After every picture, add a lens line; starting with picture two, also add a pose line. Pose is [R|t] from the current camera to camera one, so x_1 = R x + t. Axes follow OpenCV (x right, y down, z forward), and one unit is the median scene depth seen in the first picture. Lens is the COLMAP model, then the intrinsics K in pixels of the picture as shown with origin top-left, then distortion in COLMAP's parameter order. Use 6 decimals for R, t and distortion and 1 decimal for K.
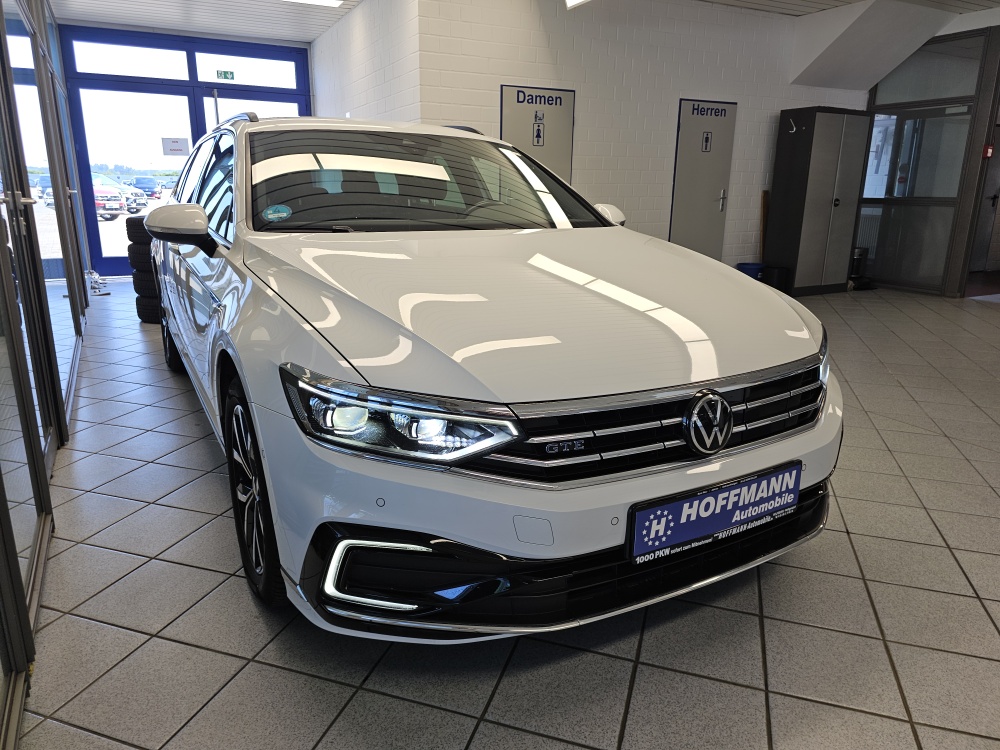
lens RADIAL K [[685.2, 0, 495.4], [0, 685.2, 353.1], [0, 0, 1]] dist [0.063447, -0.067540]
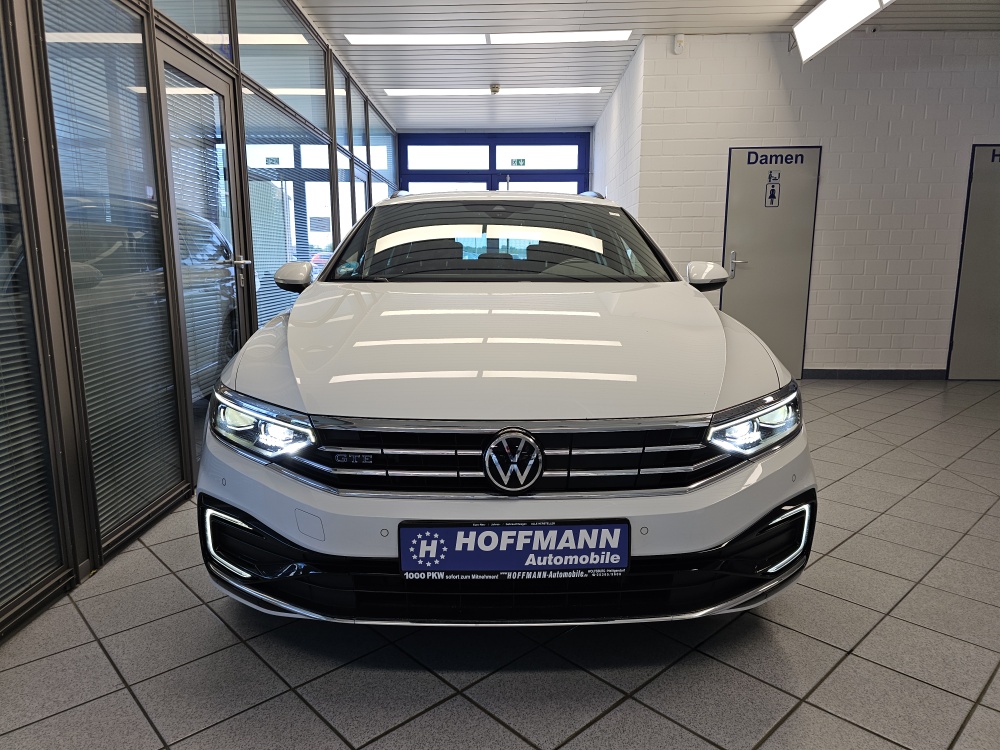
lens RADIAL K [[685.2, 0, 495.4], [0, 685.2, 353.1], [0, 0, 1]] dist [0.063447, -0.067540]
pose [[0.874795, 0.054853, -0.481379, 0.740859], [-0.102960, 0.991923, -0.074077, 0.020202], [0.473427, 0.114365, 0.873377, 0.080175]]
